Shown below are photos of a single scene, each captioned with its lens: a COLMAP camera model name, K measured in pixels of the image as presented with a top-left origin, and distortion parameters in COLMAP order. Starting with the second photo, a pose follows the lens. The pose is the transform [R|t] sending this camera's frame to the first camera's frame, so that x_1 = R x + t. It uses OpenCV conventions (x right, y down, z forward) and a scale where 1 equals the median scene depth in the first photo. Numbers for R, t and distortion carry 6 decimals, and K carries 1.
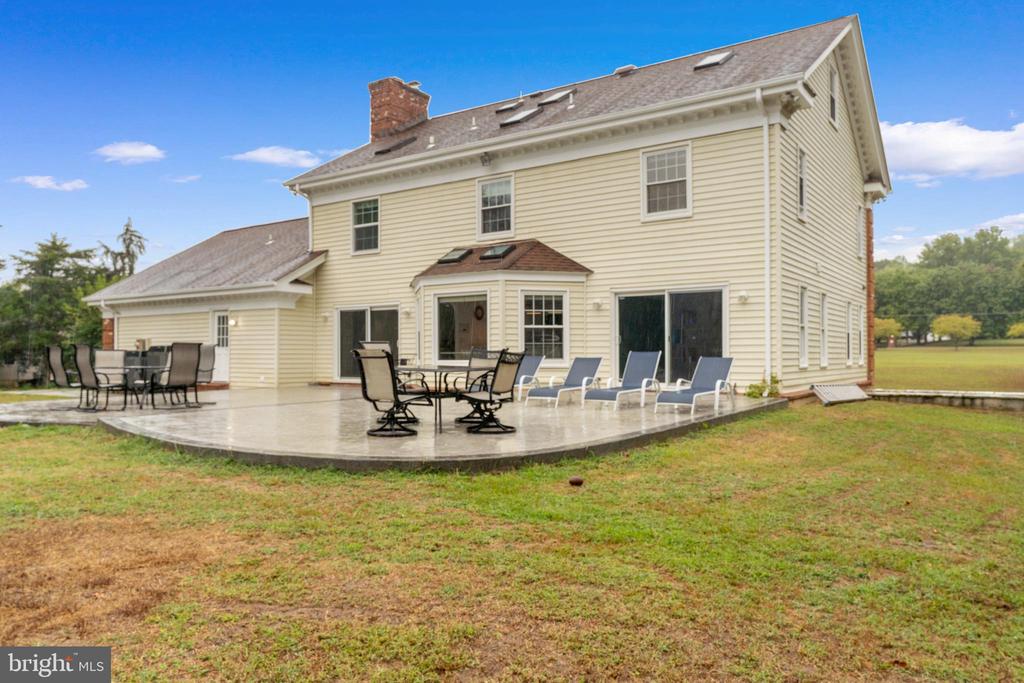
lens RADIAL K [[720.7, 0, 514.3], [0, 720.7, 340.0], [0, 0, 1]] dist [0.006847, 0.001122]
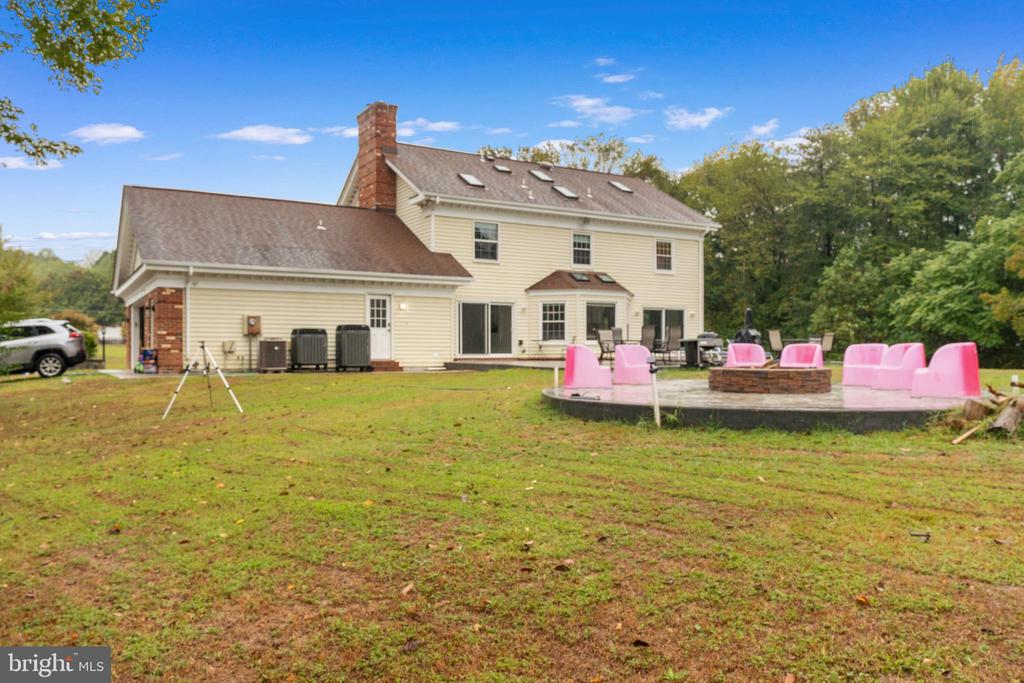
lens RADIAL K [[769.5, 0, 508.8], [0, 769.5, 344.0], [0, 0, 1]] dist [0.001300, 0.004224]
pose [[0.422981, 0.011701, 0.906063, -1.678487], [-0.016729, 0.999847, -0.005102, 0.045274], [-0.905984, -0.012999, 0.423112, 0.391536]]
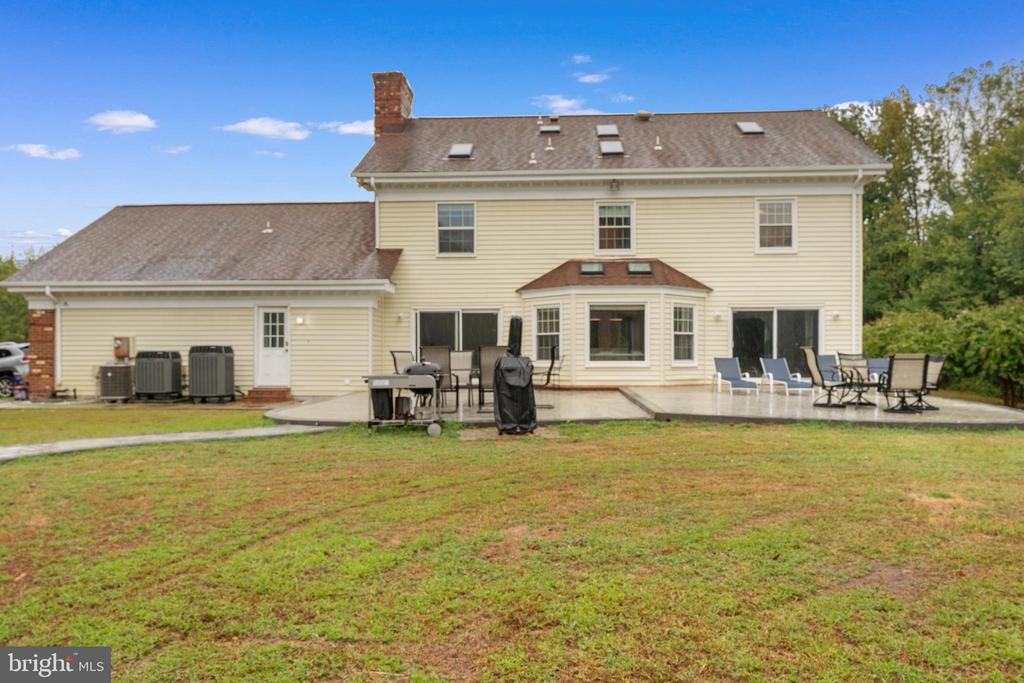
lens RADIAL K [[769.5, 0, 516.8], [0, 769.5, 349.5], [0, 0, 1]] dist [0.001300, 0.004224]
pose [[0.860361, 0.005055, 0.509660, -0.767250], [-0.011178, 0.999897, 0.008951, 0.000303], [-0.509562, -0.013398, 0.860329, 0.026044]]
